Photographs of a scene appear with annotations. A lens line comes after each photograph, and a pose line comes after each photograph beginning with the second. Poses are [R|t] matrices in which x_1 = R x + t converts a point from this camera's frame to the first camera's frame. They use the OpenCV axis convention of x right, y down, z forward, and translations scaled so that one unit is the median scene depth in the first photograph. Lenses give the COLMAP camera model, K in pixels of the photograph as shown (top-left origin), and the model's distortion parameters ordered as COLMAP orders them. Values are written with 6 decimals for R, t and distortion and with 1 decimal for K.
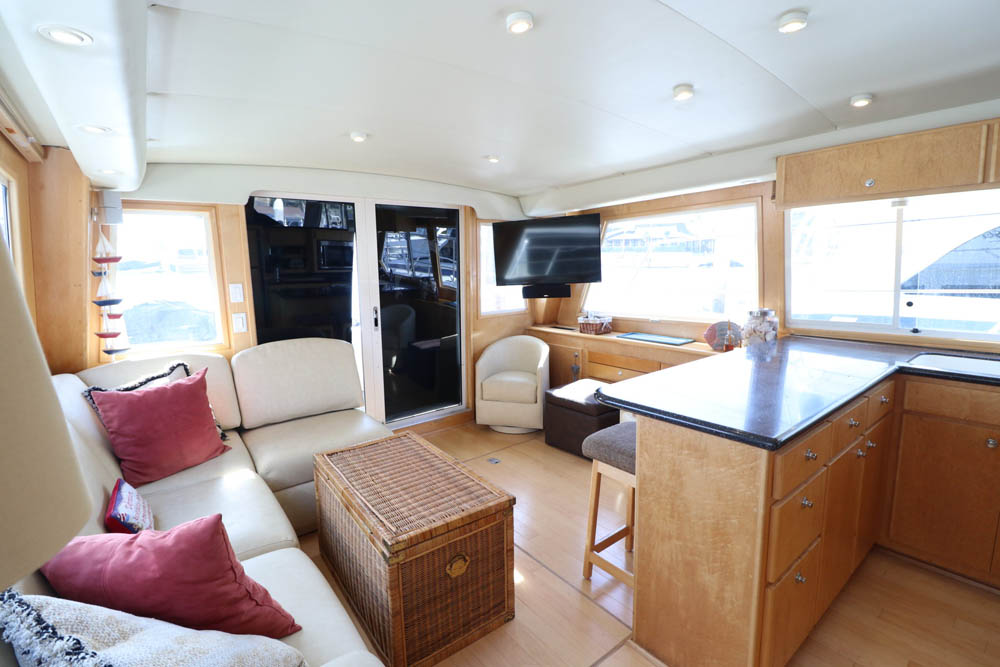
lens RADIAL K [[461.6, 0, 506.7], [0, 461.6, 331.6], [0, 0, 1]] dist [-0.012153, -0.003351]
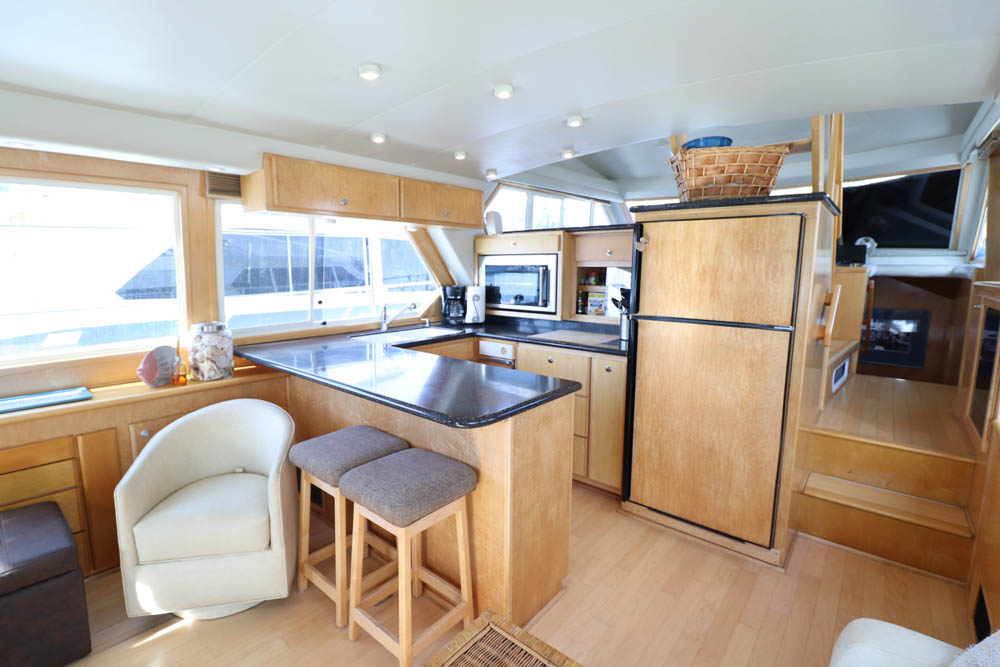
lens RADIAL K [[461.6, 0, 501.5], [0, 461.6, 326.9], [0, 0, 1]] dist [-0.012153, -0.003351]
pose [[-0.196465, -0.111111, 0.974195, -0.438410], [0.133165, 0.981329, 0.138780, -0.102643], [-0.971426, 0.156994, -0.178000, 0.754077]]
